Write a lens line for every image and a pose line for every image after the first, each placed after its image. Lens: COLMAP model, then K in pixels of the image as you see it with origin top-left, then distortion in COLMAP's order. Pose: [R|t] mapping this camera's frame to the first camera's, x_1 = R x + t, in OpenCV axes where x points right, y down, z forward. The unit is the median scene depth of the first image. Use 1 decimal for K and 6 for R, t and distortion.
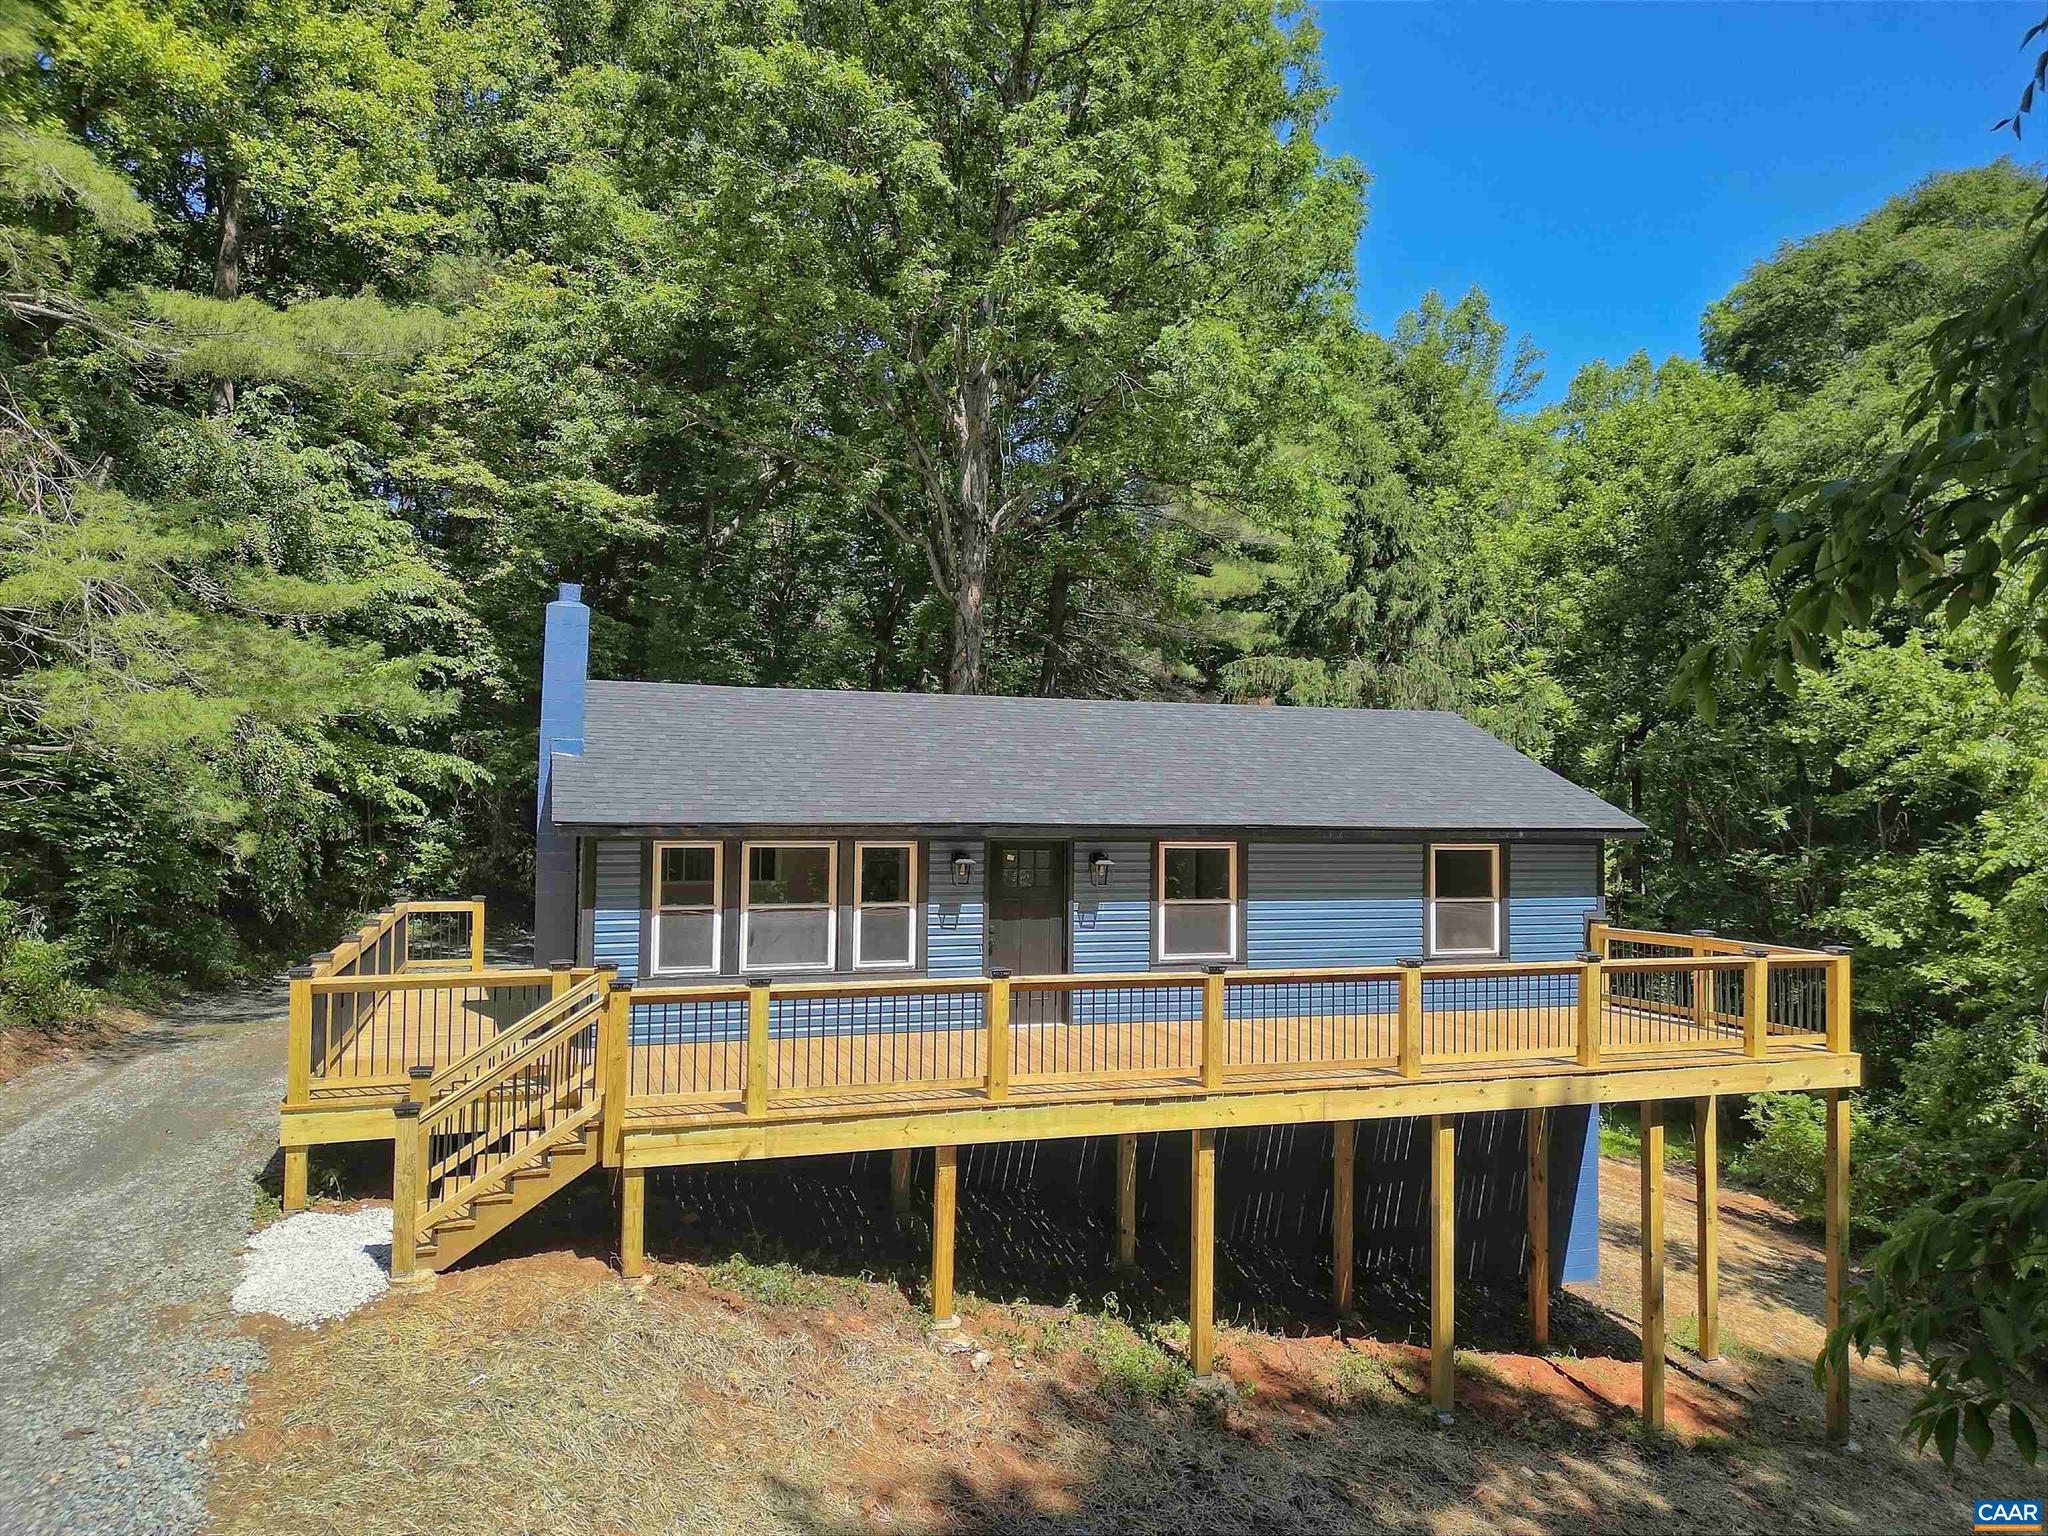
lens RADIAL K [[1431.4, 0, 1029.4], [0, 1431.4, 771.5], [0, 0, 1]] dist [0.066183, -0.059136]
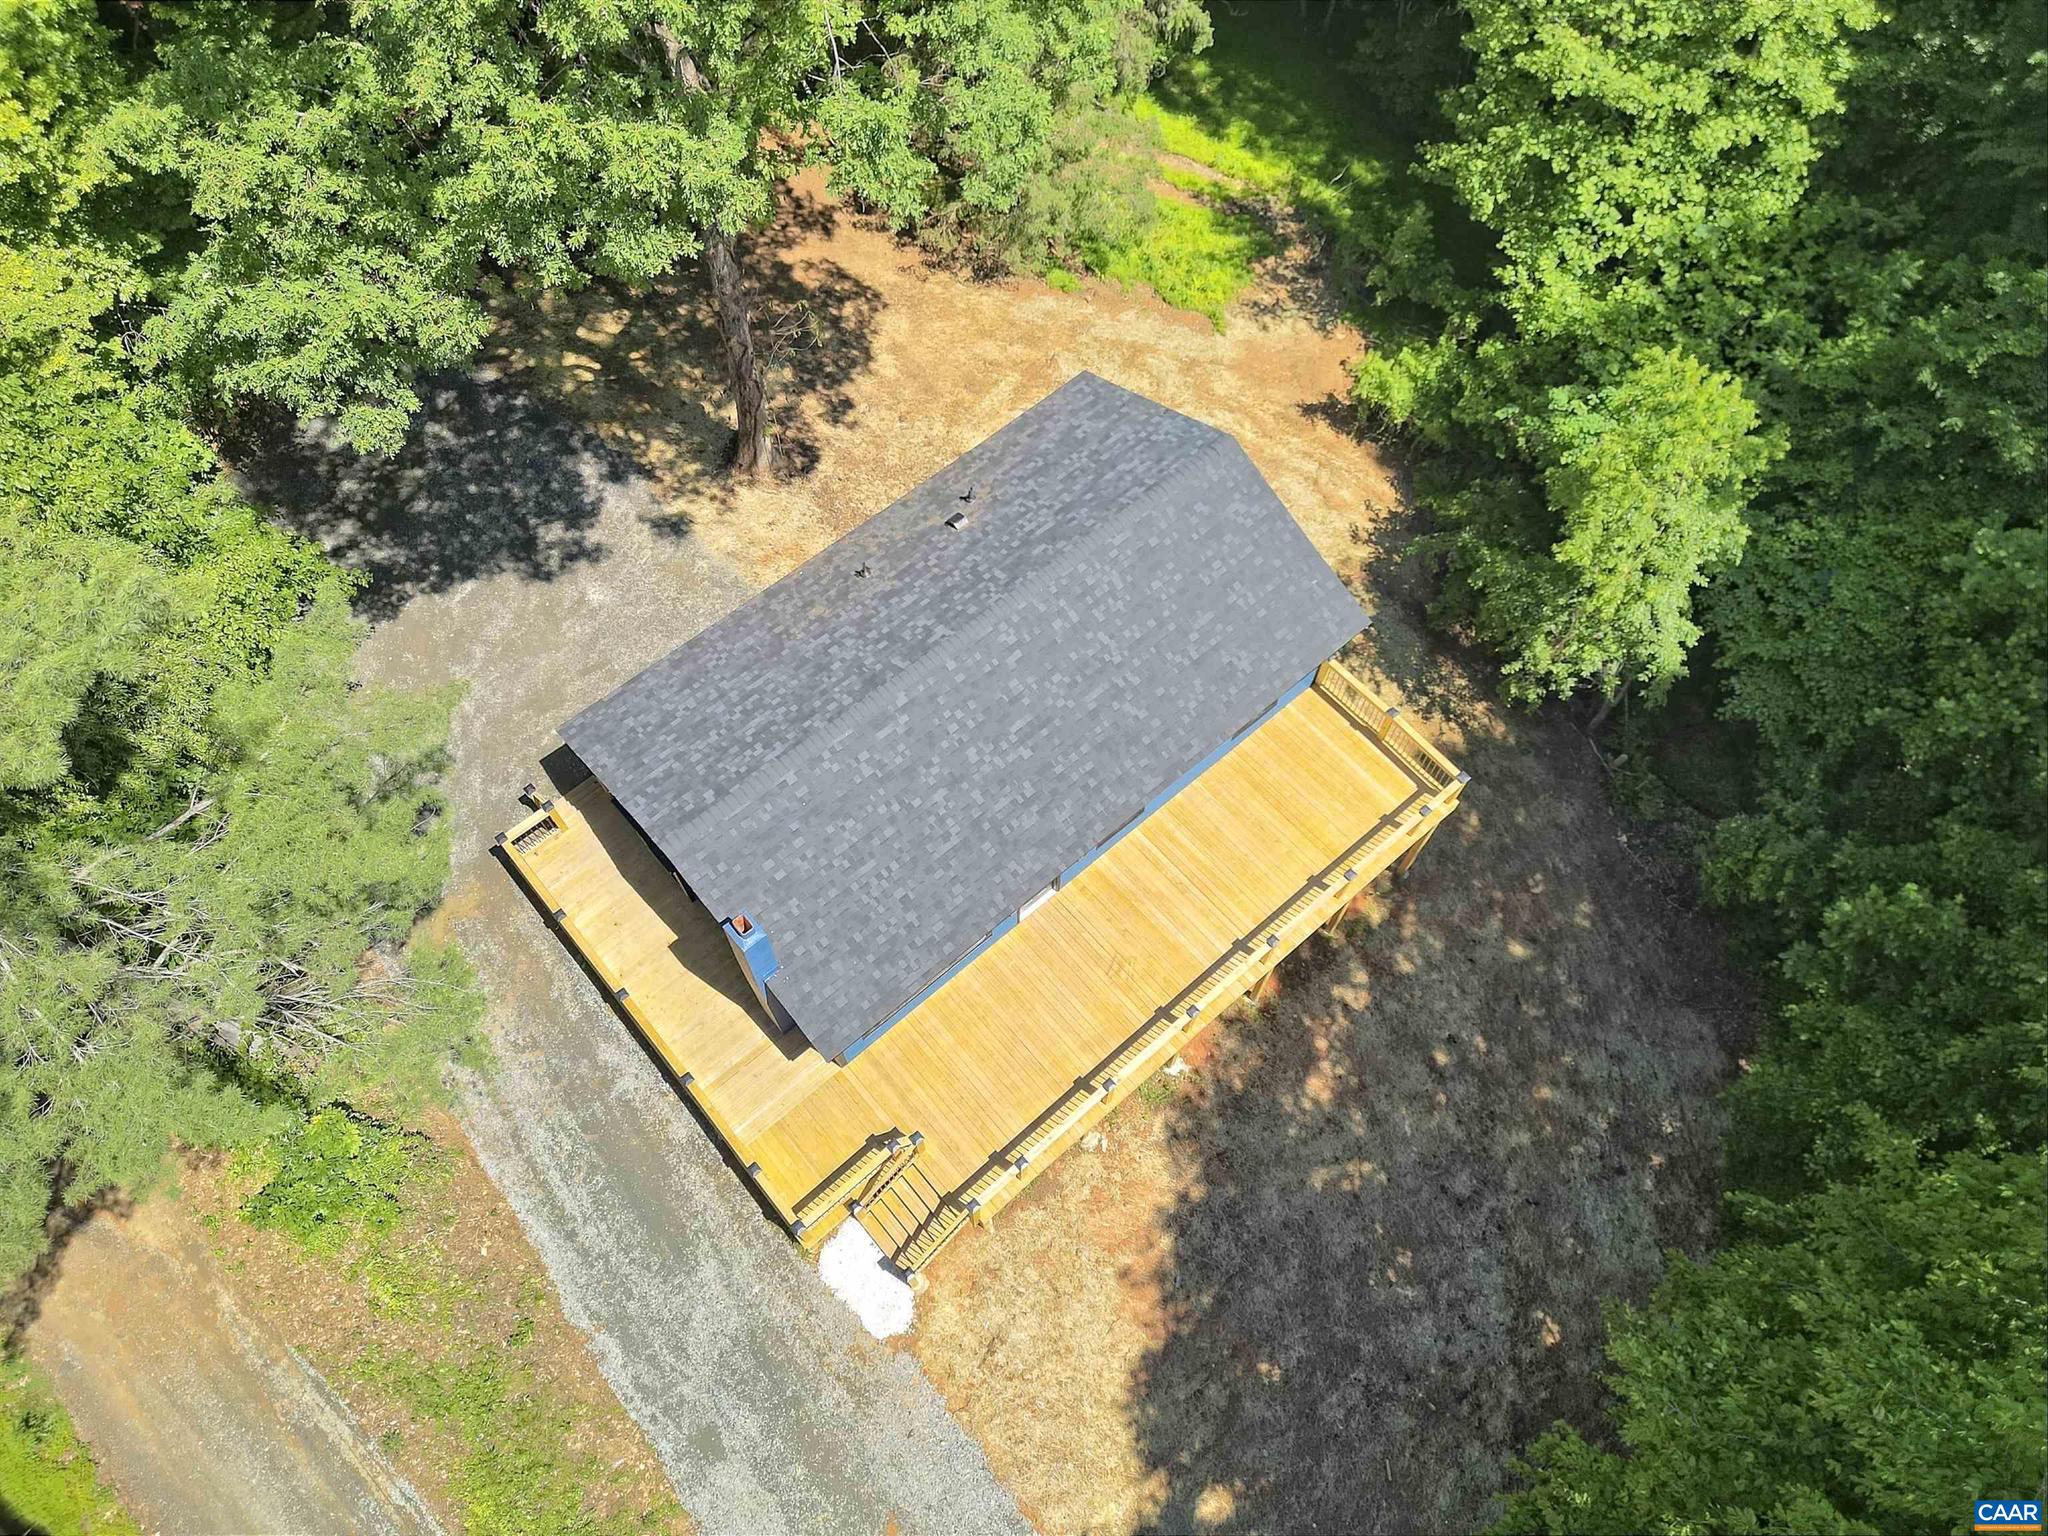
lens RADIAL K [[1431.4, 0, 1023.9], [0, 1431.4, 763.6], [0, 0, 1]] dist [0.066183, -0.059136]
pose [[0.927390, -0.338553, 0.159153, -0.224504], [0.000551, 0.426671, 0.904407, -1.400509], [-0.374096, -0.838650, 0.395877, 0.451603]]
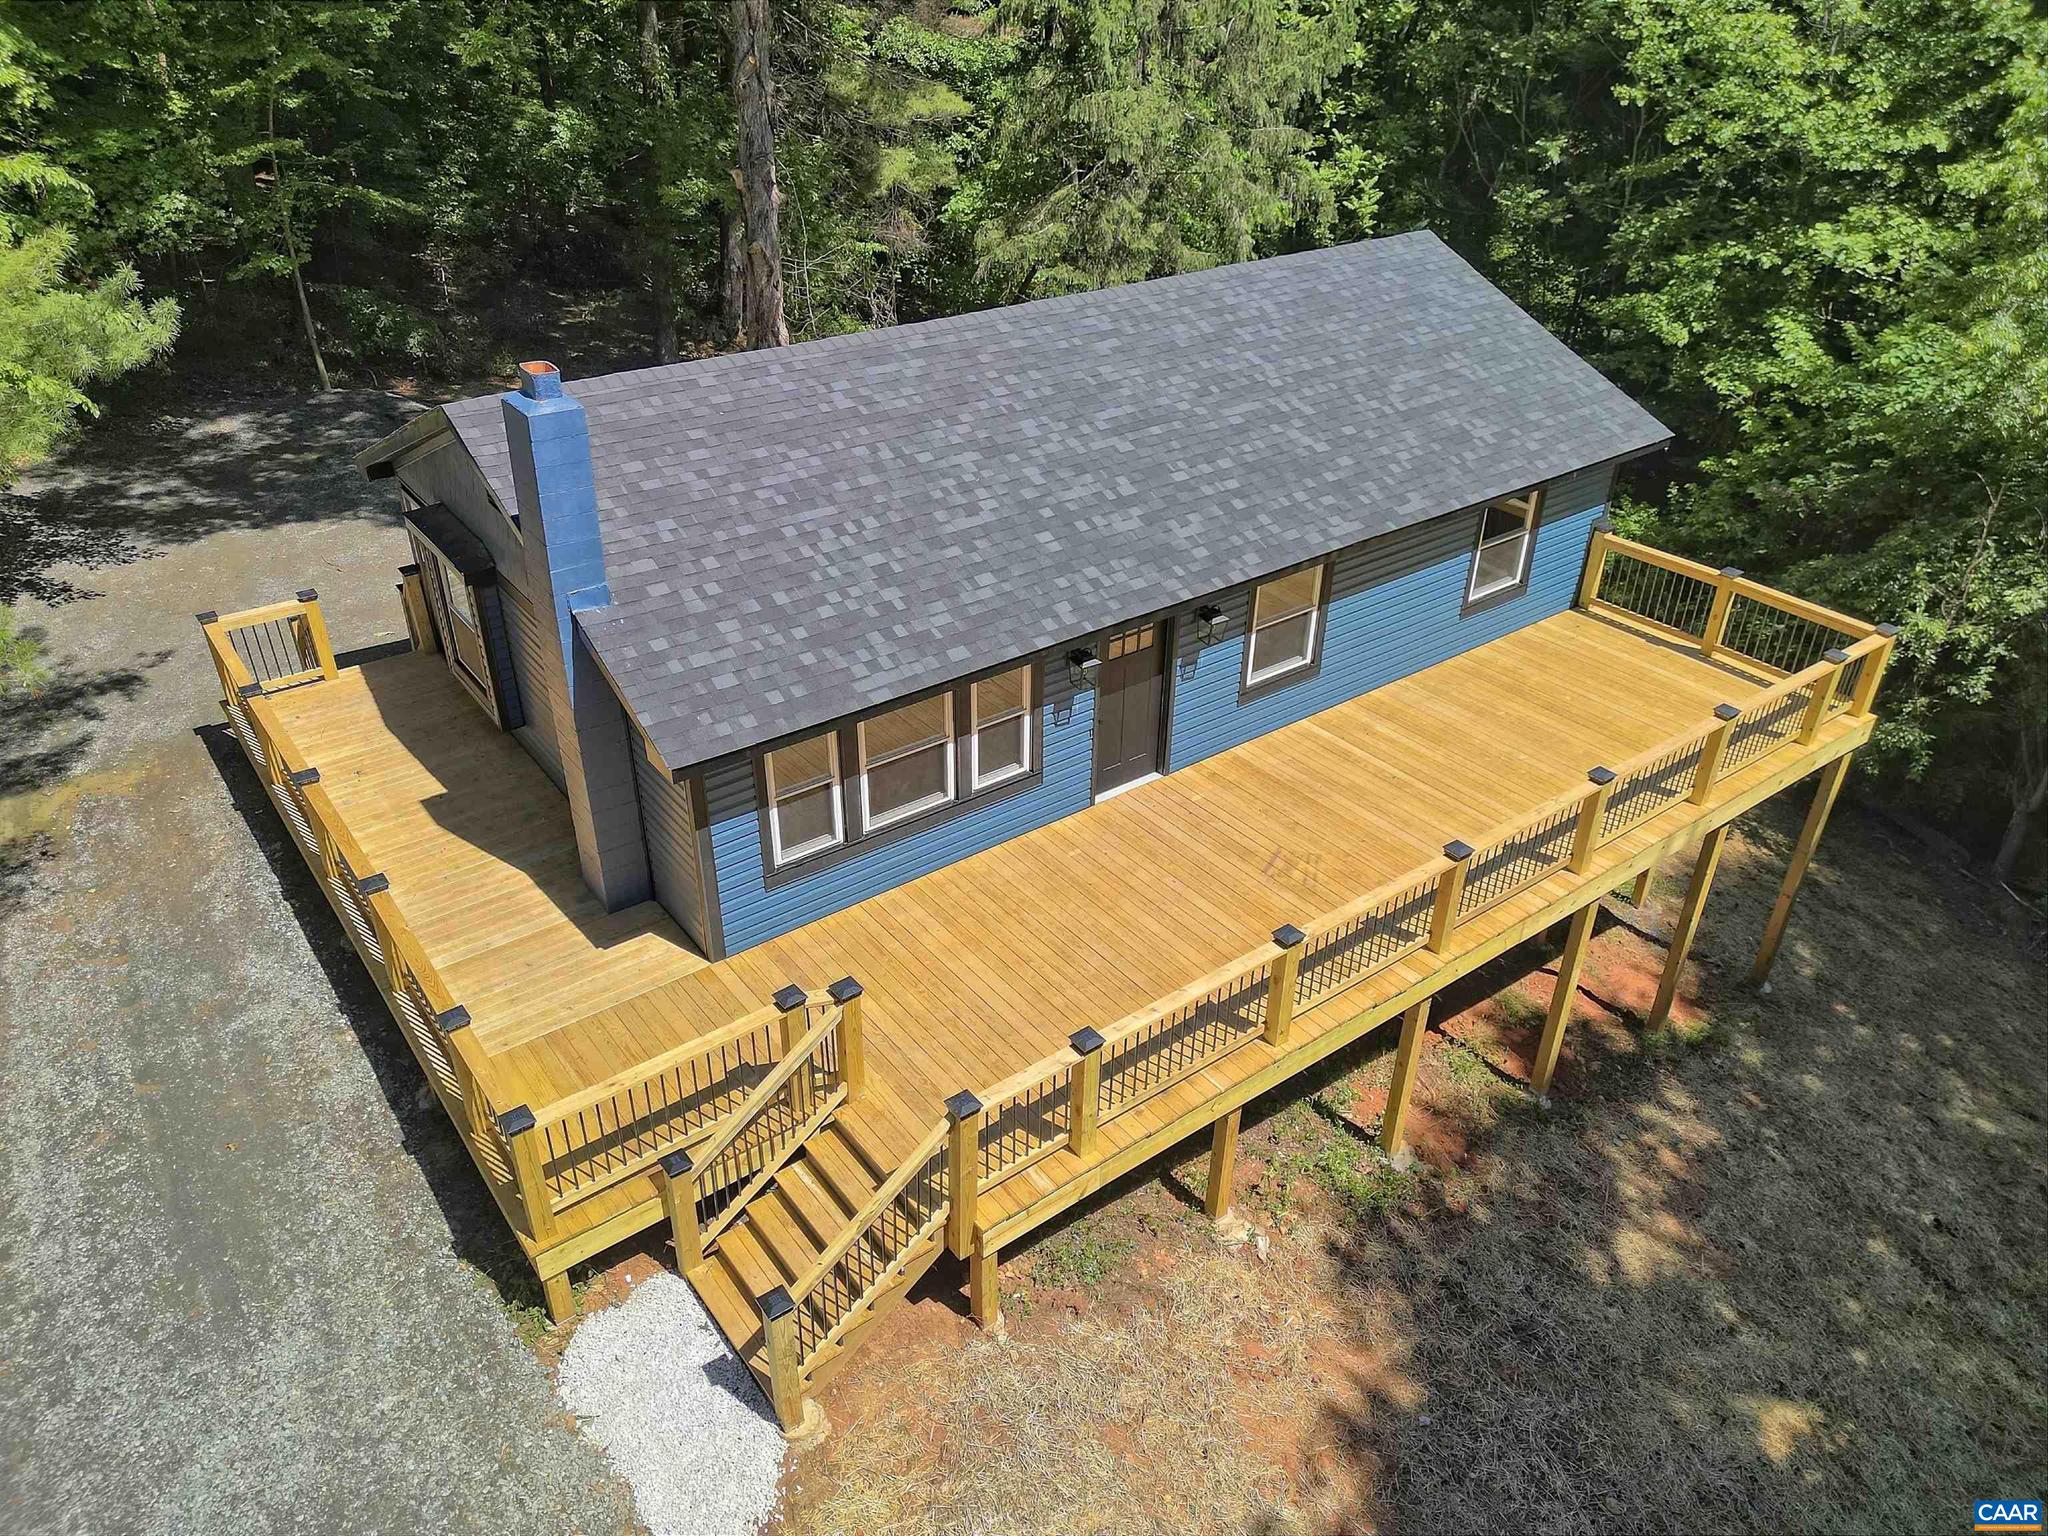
lens RADIAL K [[1431.4, 0, 1029.9], [0, 1431.4, 769.8], [0, 0, 1]] dist [0.066183, -0.059136]
pose [[0.951227, -0.163436, 0.261641, -0.294127], [-0.006444, 0.837416, 0.546528, -0.328711], [-0.308425, -0.521559, 0.795519, 0.274750]]
